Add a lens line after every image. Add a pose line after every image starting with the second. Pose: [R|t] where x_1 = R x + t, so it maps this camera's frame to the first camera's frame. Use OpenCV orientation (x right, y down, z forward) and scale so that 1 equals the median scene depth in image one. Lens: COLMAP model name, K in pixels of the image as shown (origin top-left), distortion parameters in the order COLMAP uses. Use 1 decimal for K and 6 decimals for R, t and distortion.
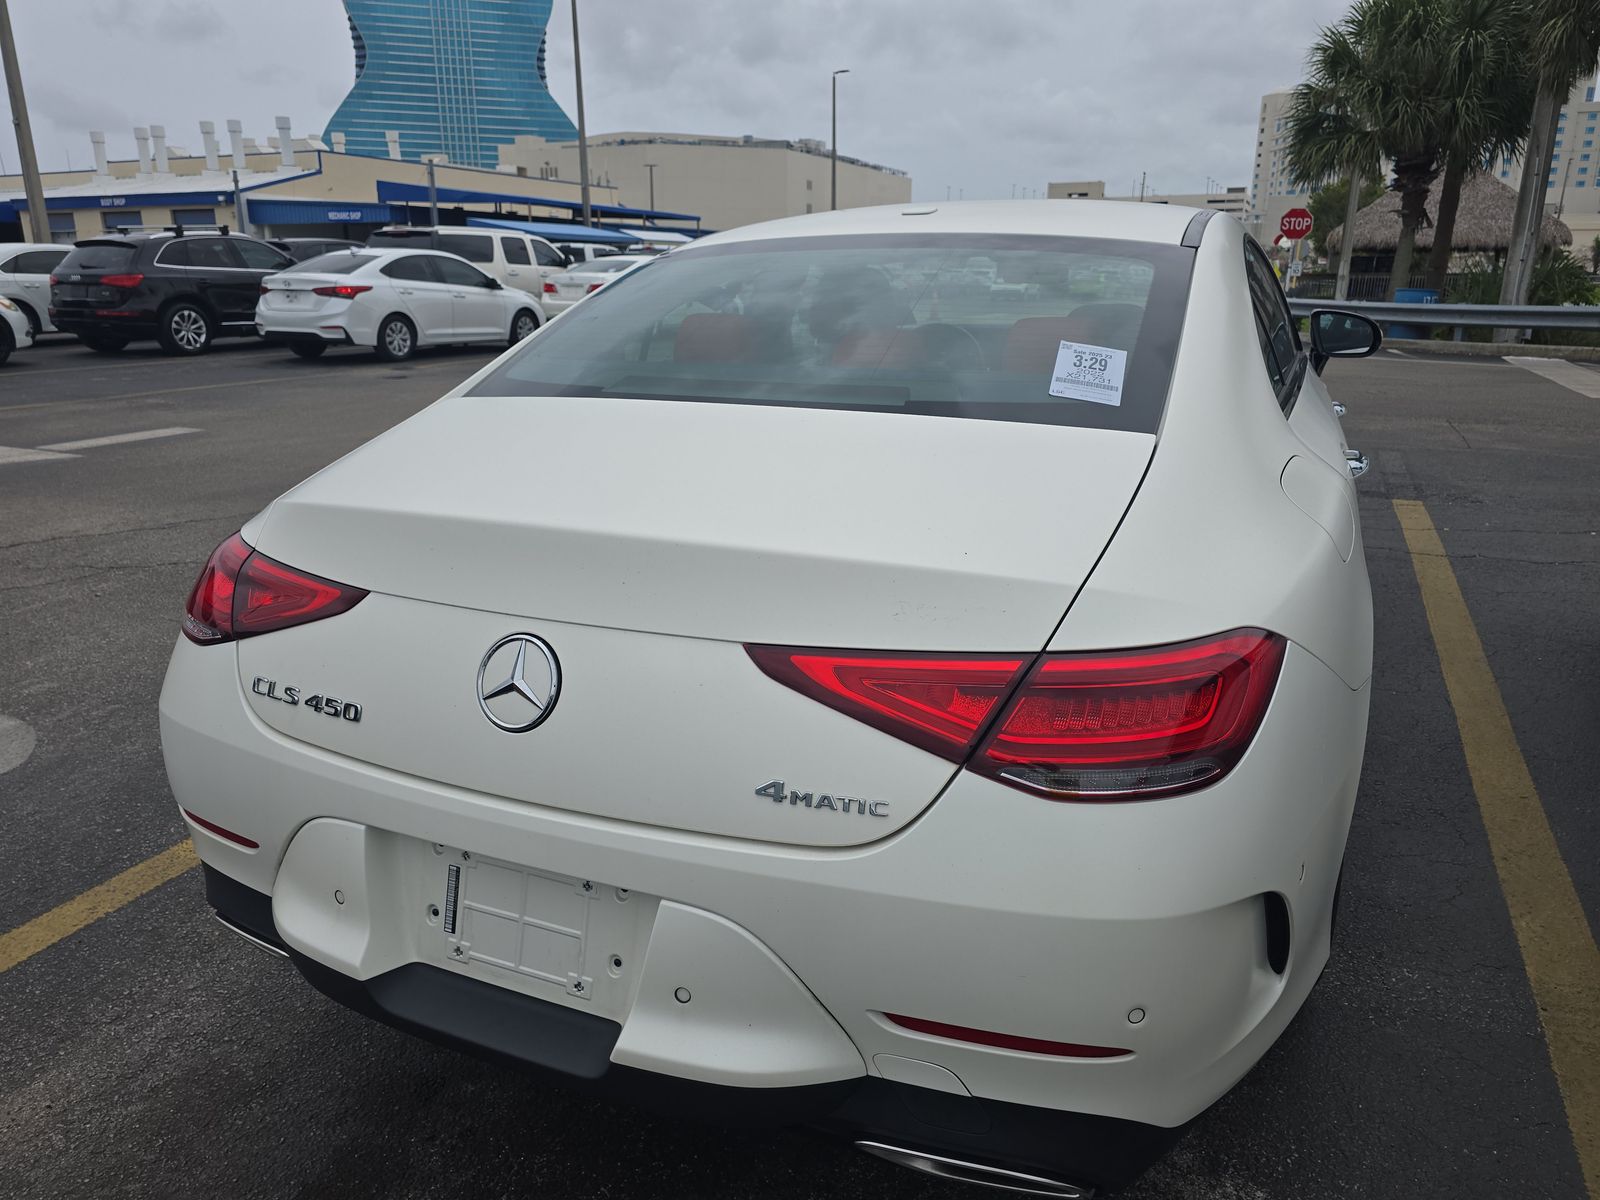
lens RADIAL K [[1106.0, 0, 816.4], [0, 1106.0, 598.9], [0, 0, 1]] dist [0.055689, -0.056287]
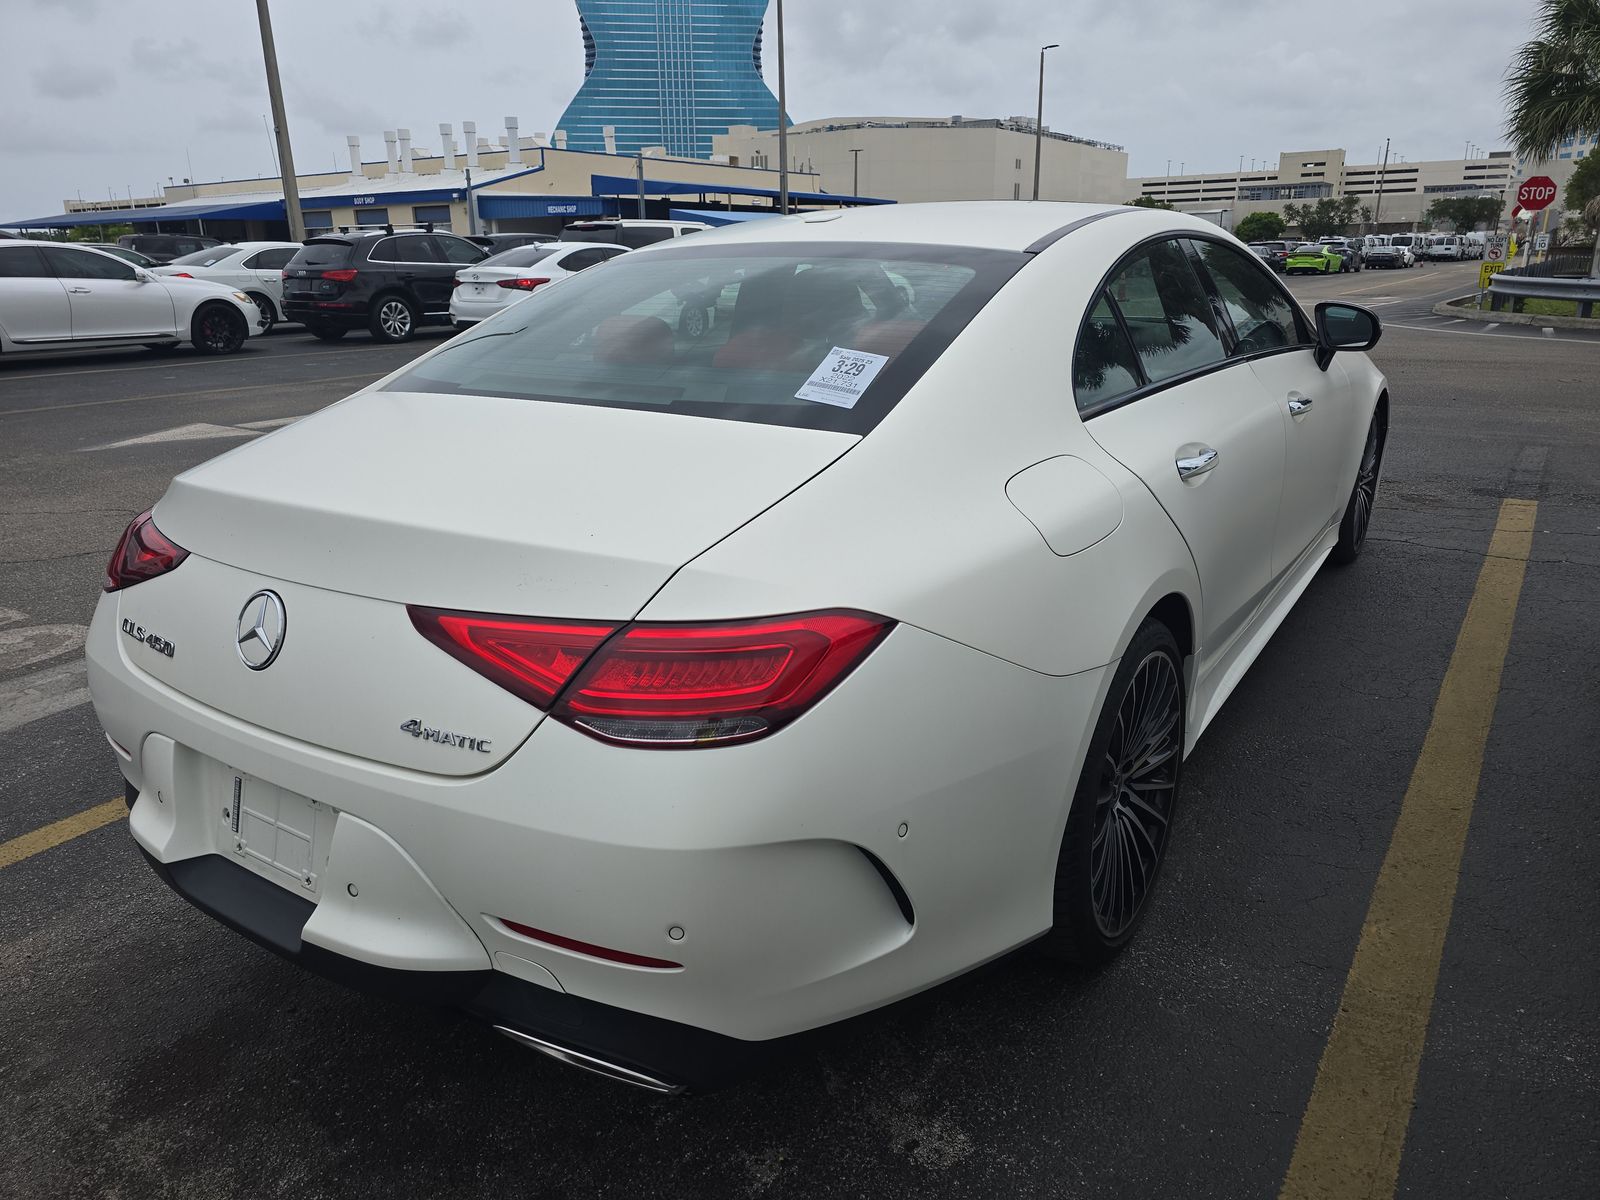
lens RADIAL K [[1106.0, 0, 817.4], [0, 1106.0, 597.1], [0, 0, 1]] dist [0.055689, -0.056287]
pose [[0.983300, 0.039201, -0.177723, 0.086308], [-0.036839, 0.999184, 0.016576, -0.000721], [0.178227, -0.009752, 0.983941, -0.016806]]
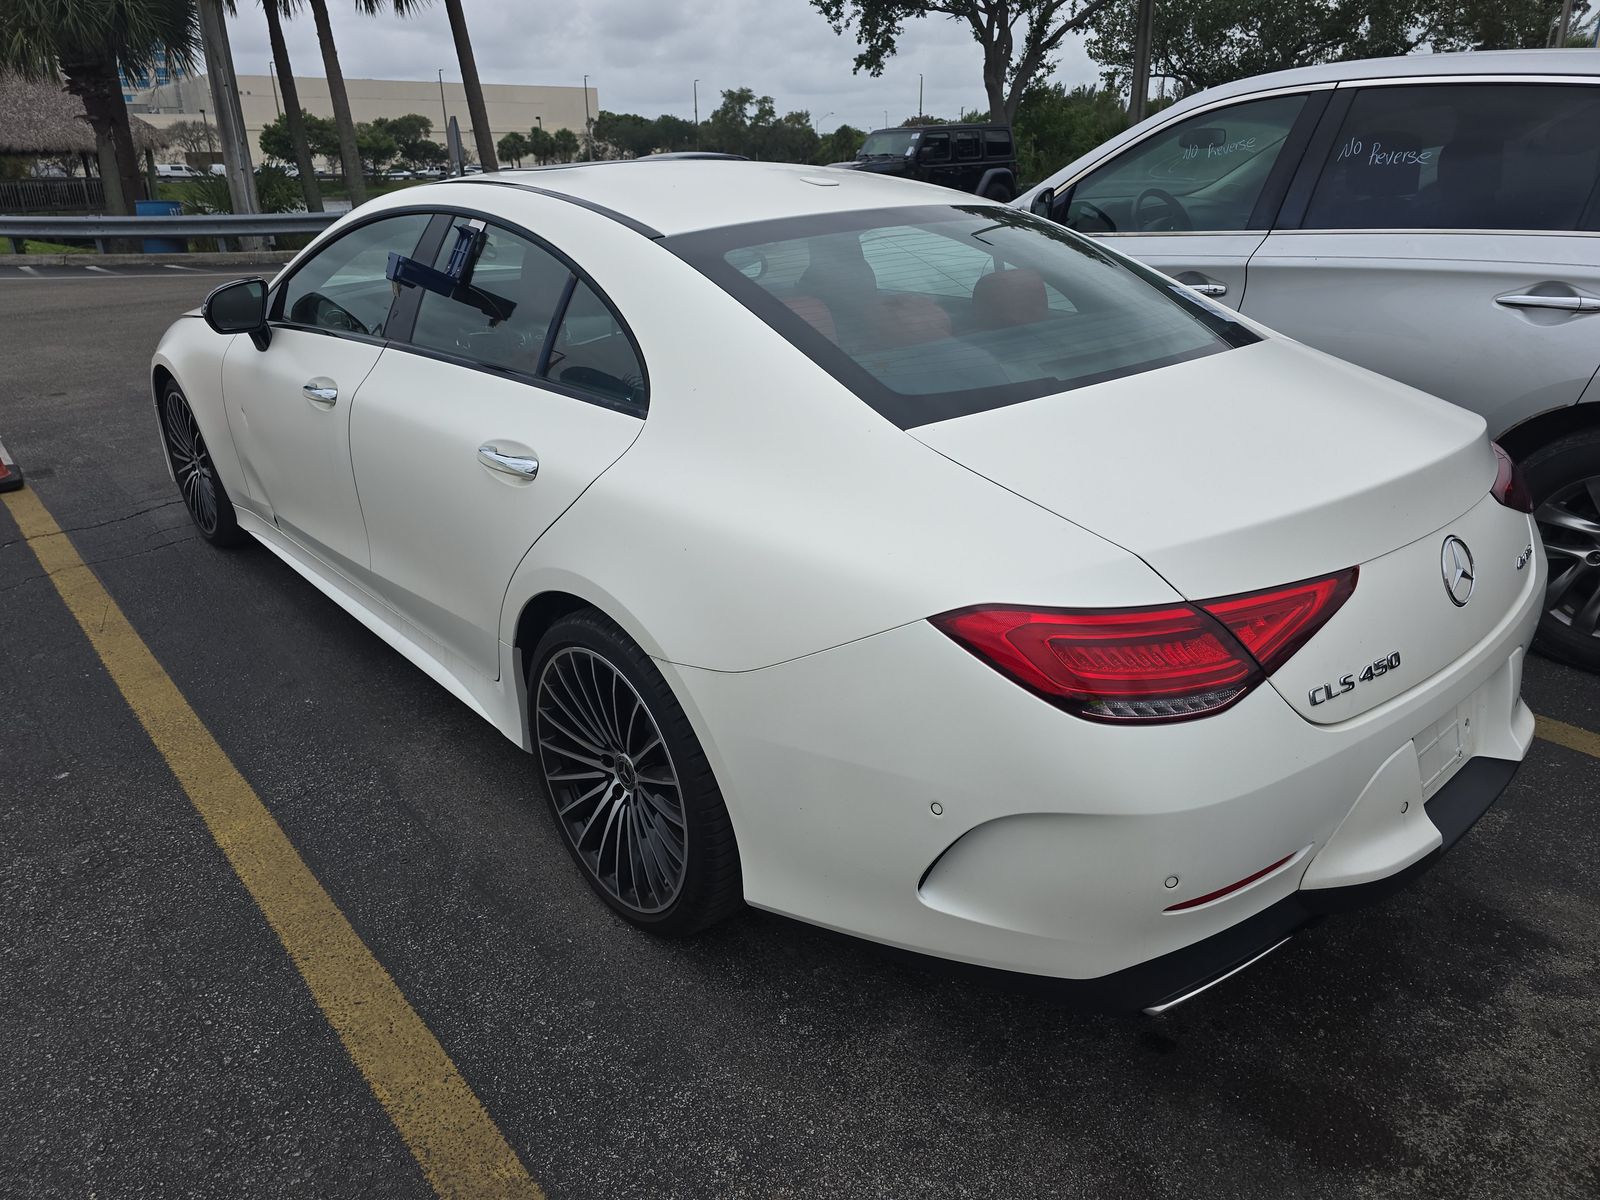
lens RADIAL K [[1106.0, 0, 803.6], [0, 1106.0, 596.2], [0, 0, 1]] dist [0.055689, -0.056287]
pose [[0.400161, -0.346062, 0.848595, -0.276635], [0.275690, 0.928529, 0.248656, -0.072311], [-0.873995, 0.134447, 0.466966, 0.163592]]
